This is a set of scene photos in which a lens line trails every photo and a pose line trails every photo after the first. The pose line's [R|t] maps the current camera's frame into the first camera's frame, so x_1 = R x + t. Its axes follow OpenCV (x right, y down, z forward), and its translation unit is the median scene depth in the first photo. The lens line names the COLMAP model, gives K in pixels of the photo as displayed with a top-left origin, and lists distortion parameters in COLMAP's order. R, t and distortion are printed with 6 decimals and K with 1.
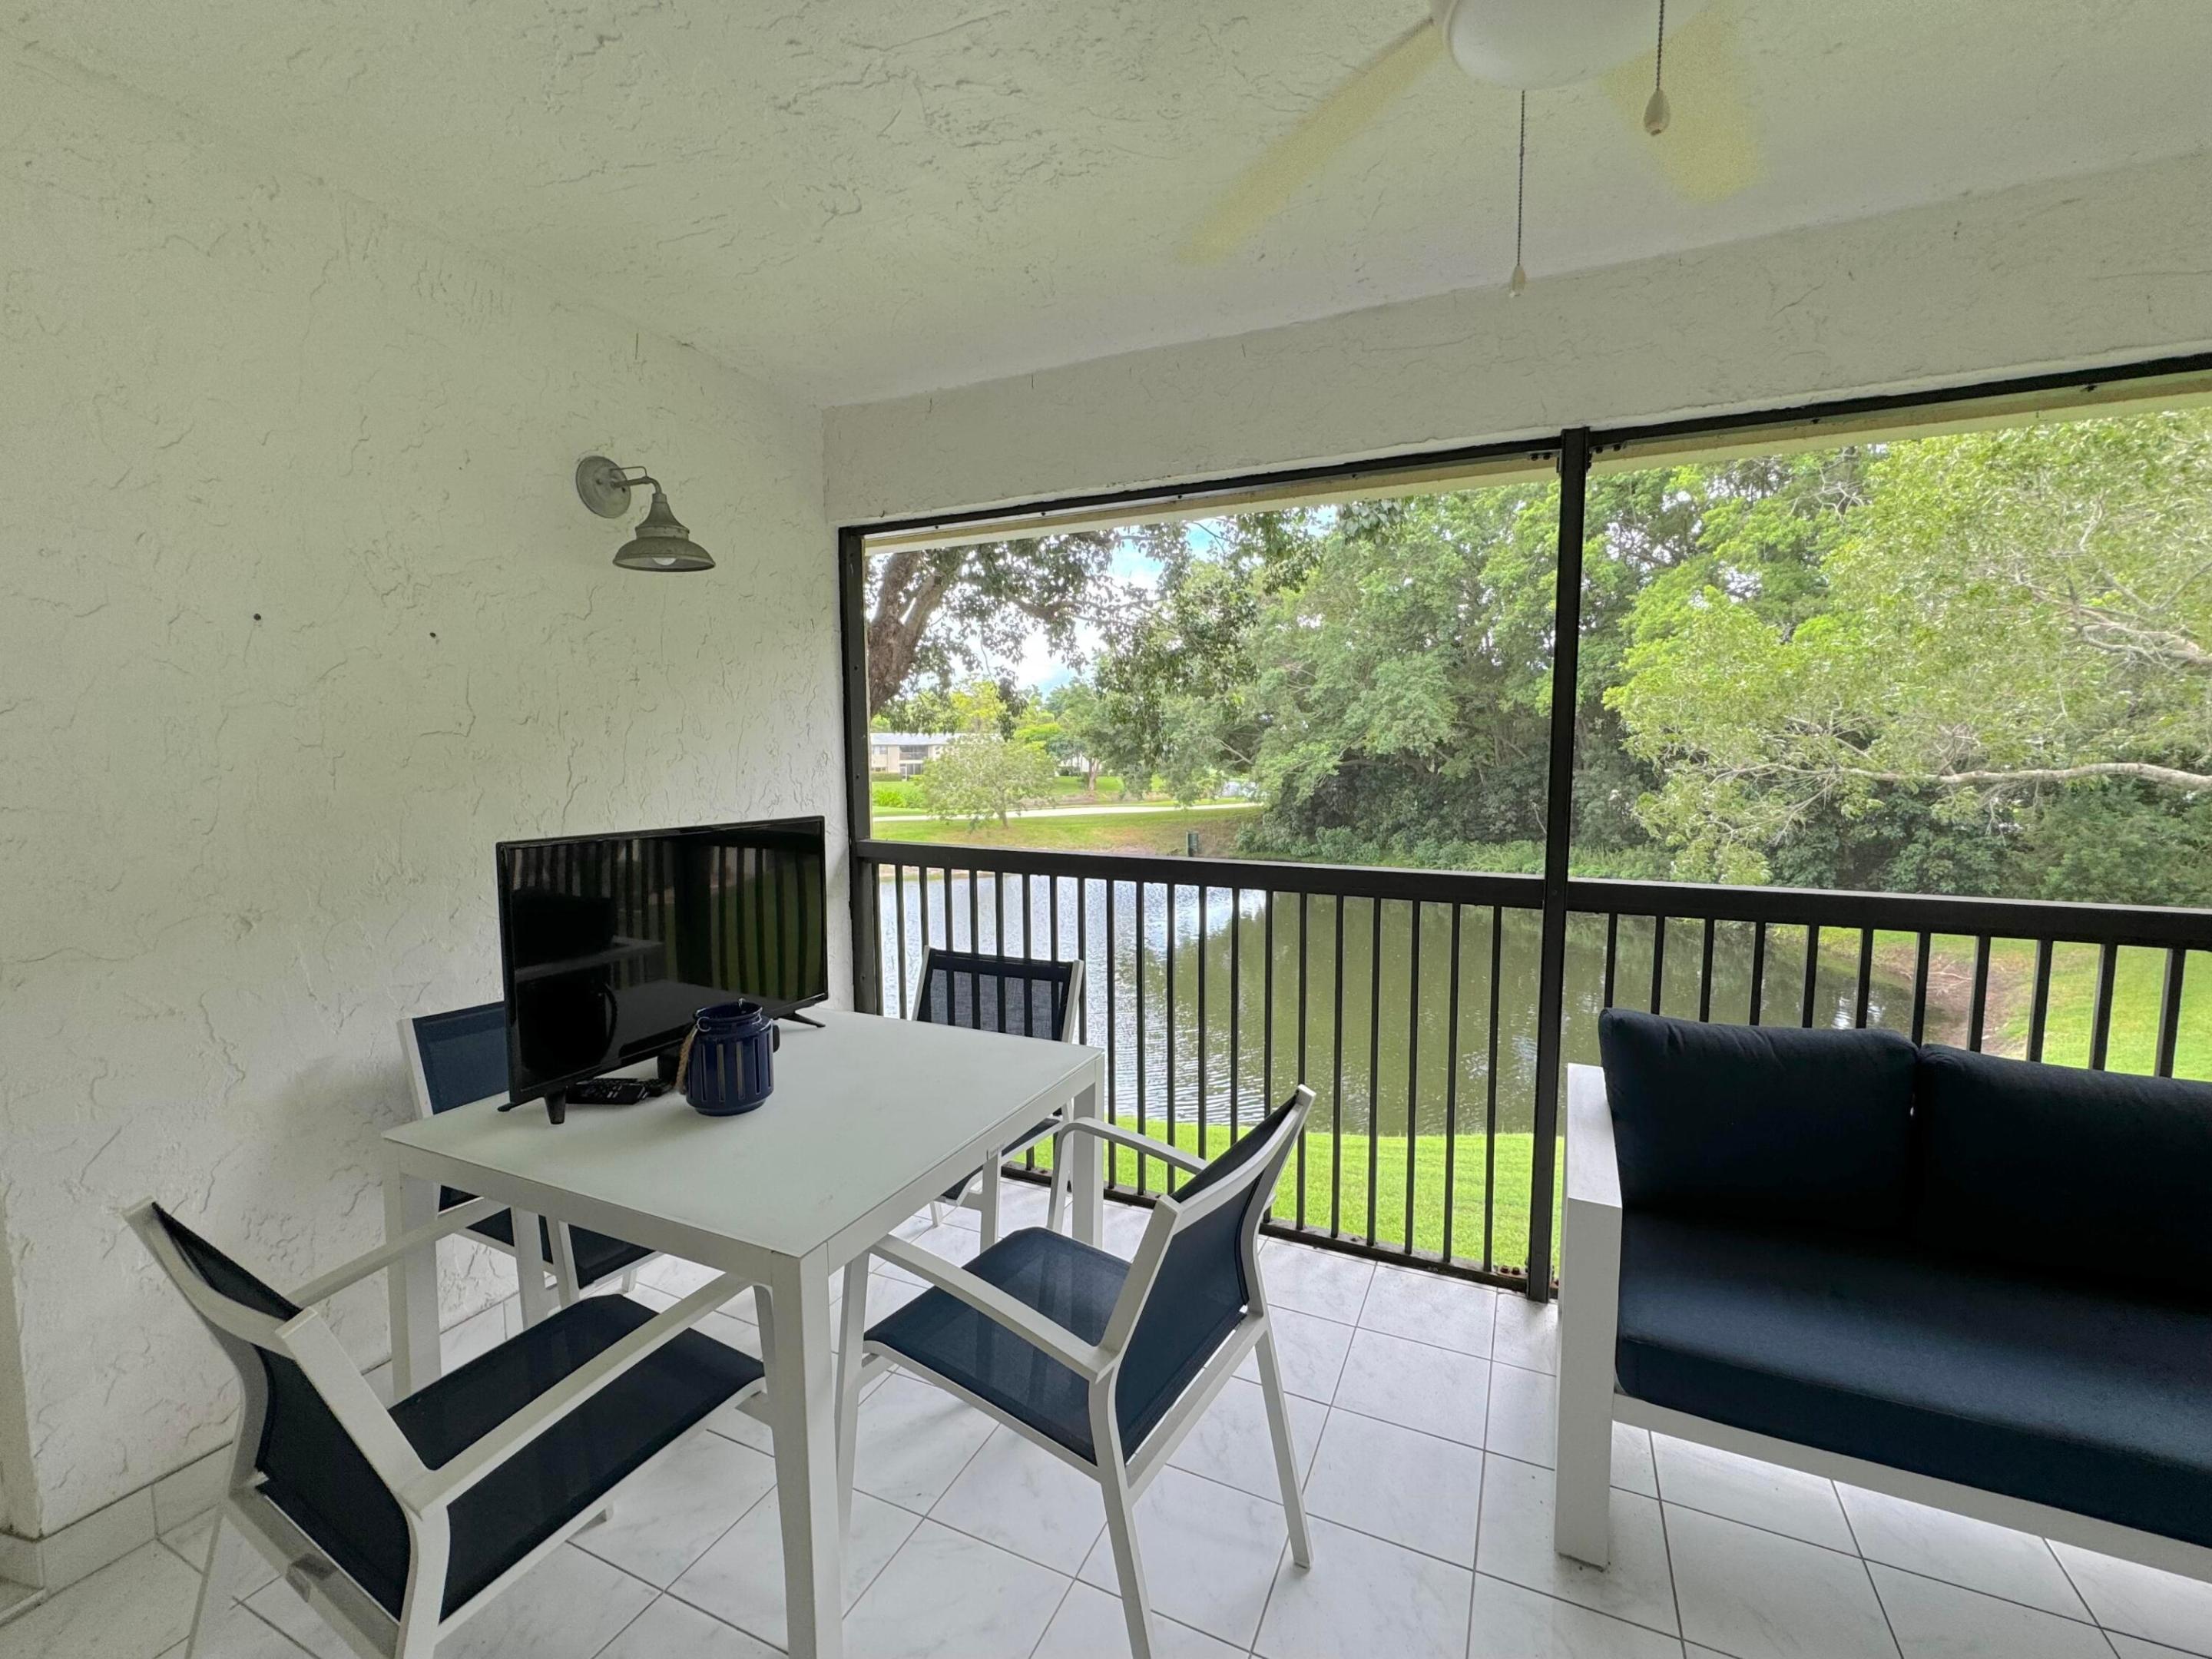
lens RADIAL K [[942.3, 0, 1107.2], [0, 942.3, 828.1], [0, 0, 1]] dist [-0.001878, 0.002095]
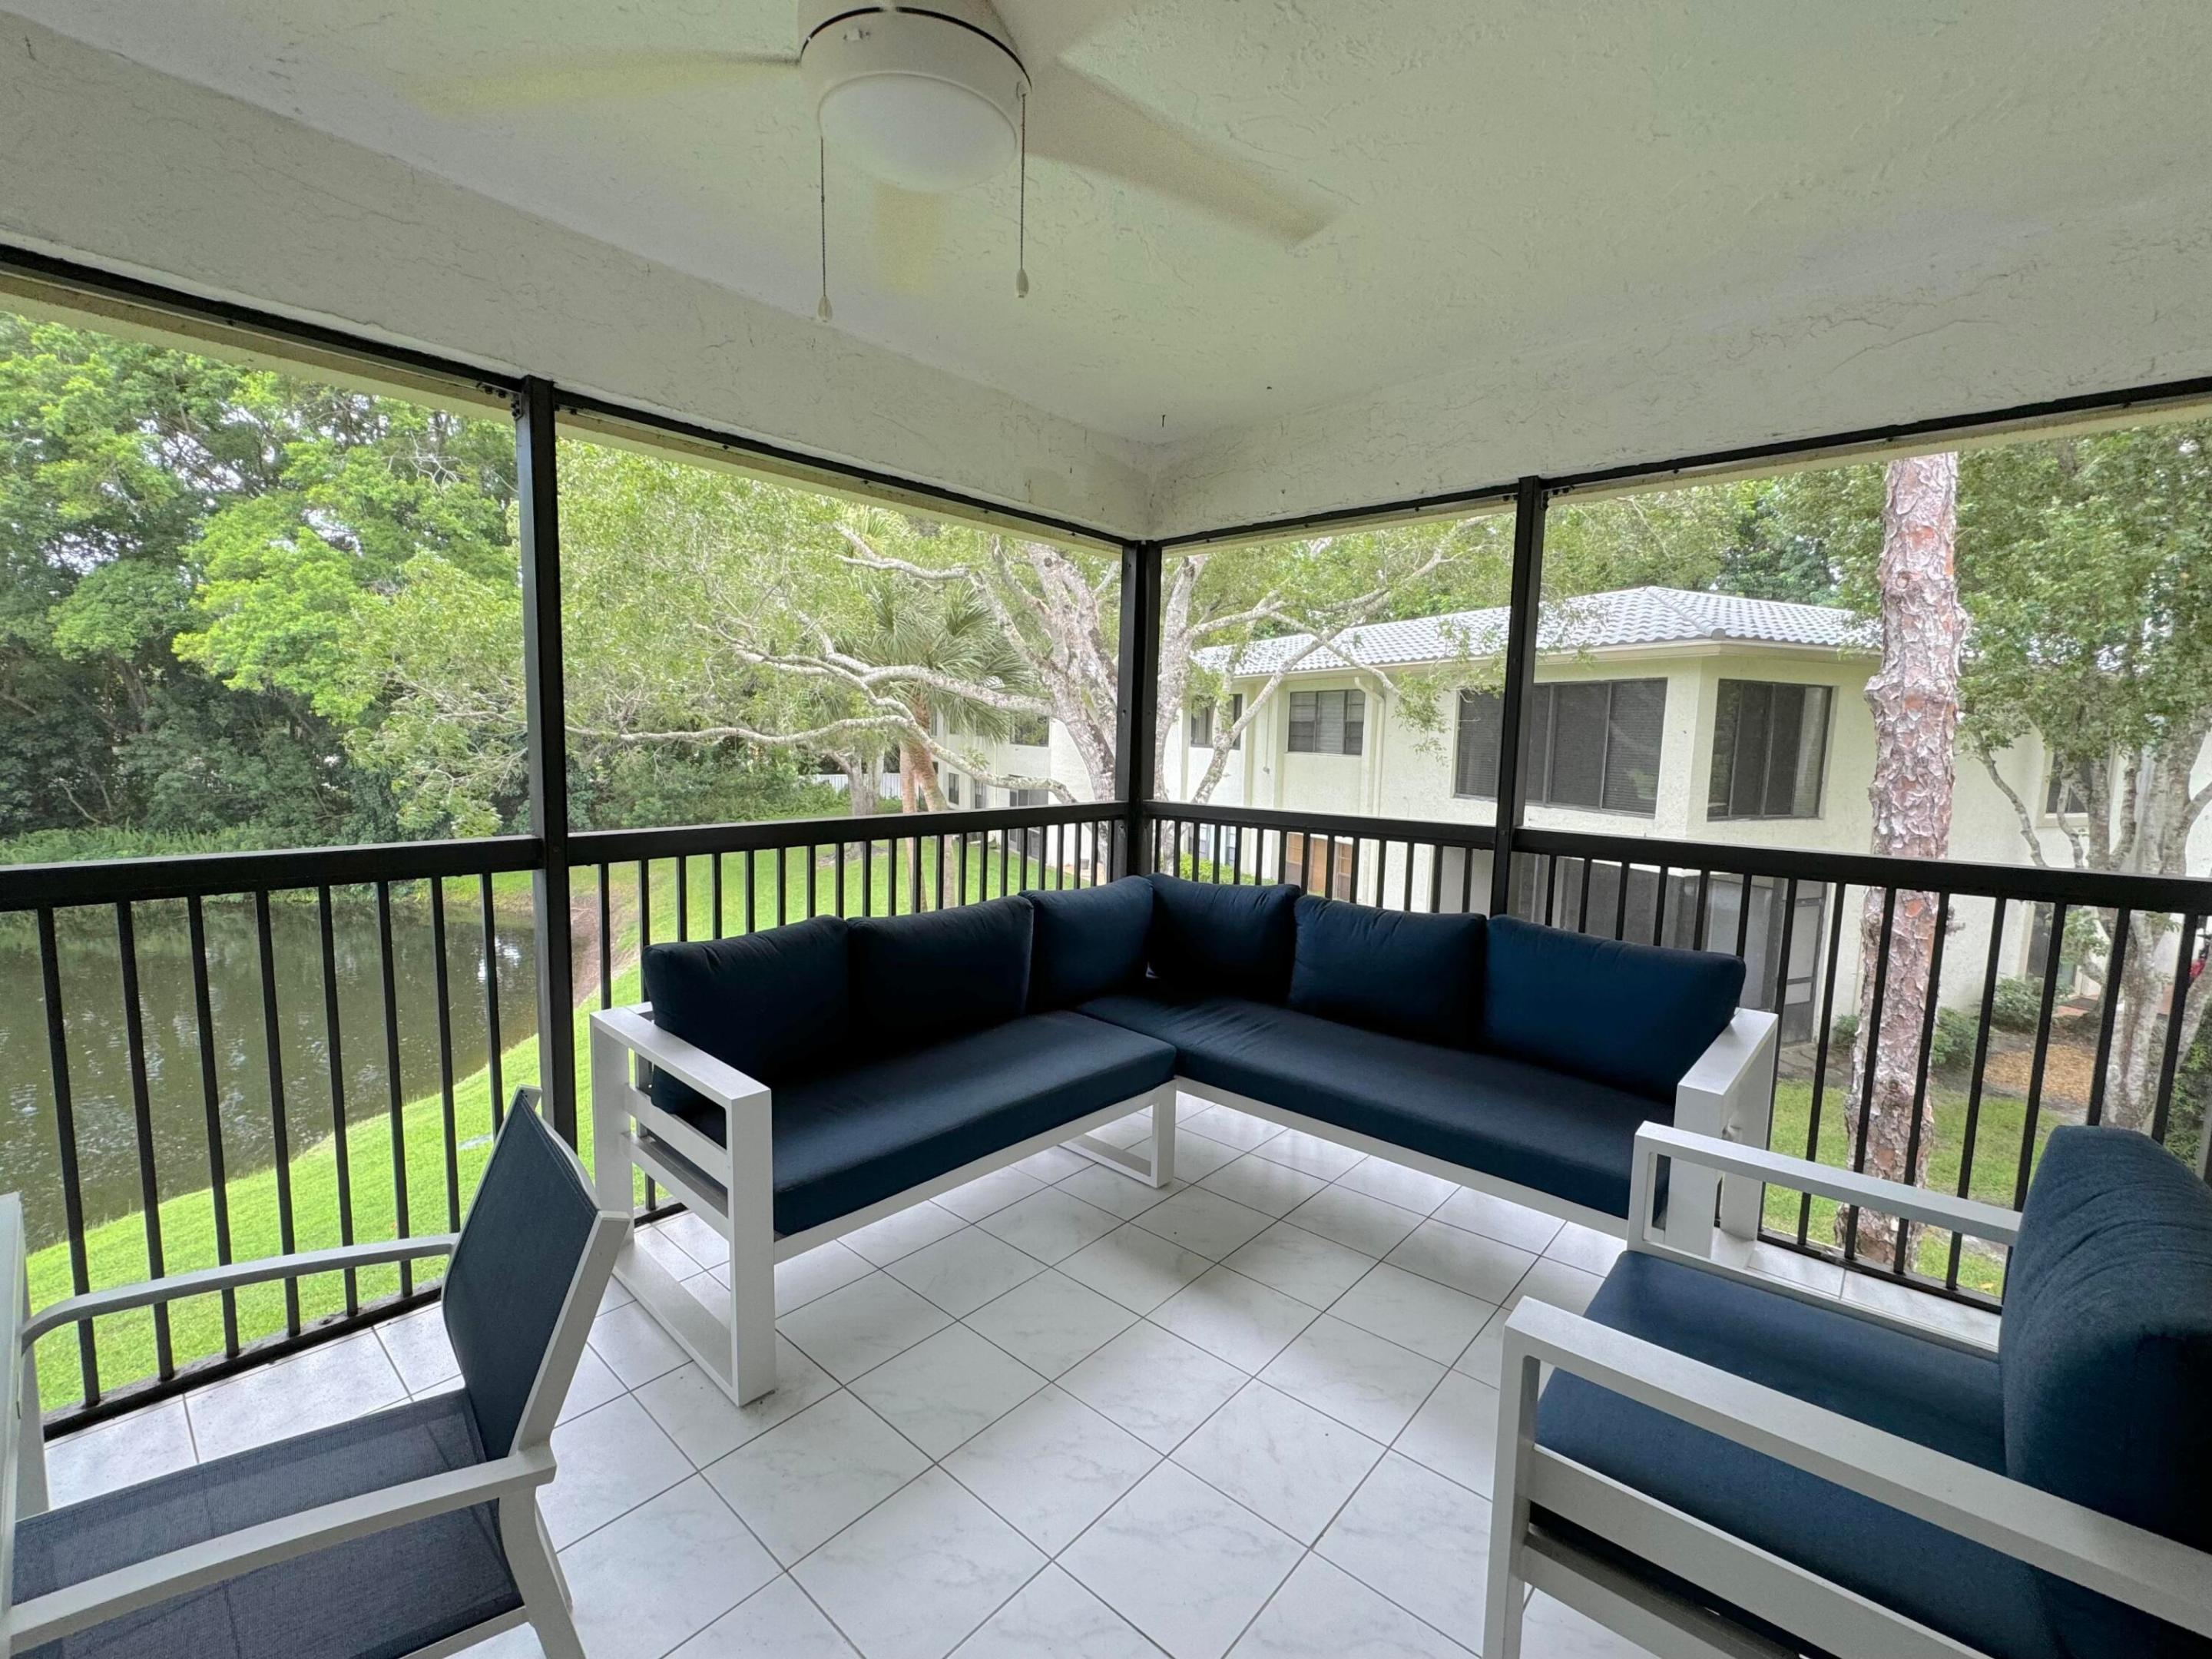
lens RADIAL K [[942.3, 0, 1104.1], [0, 942.3, 828.6], [0, 0, 1]] dist [-0.001878, 0.002095]
pose [[0.291389, -0.091926, 0.952177, -0.258946], [0.055585, 0.995317, 0.079081, -0.000453], [-0.954988, 0.029883, 0.295134, 0.132110]]
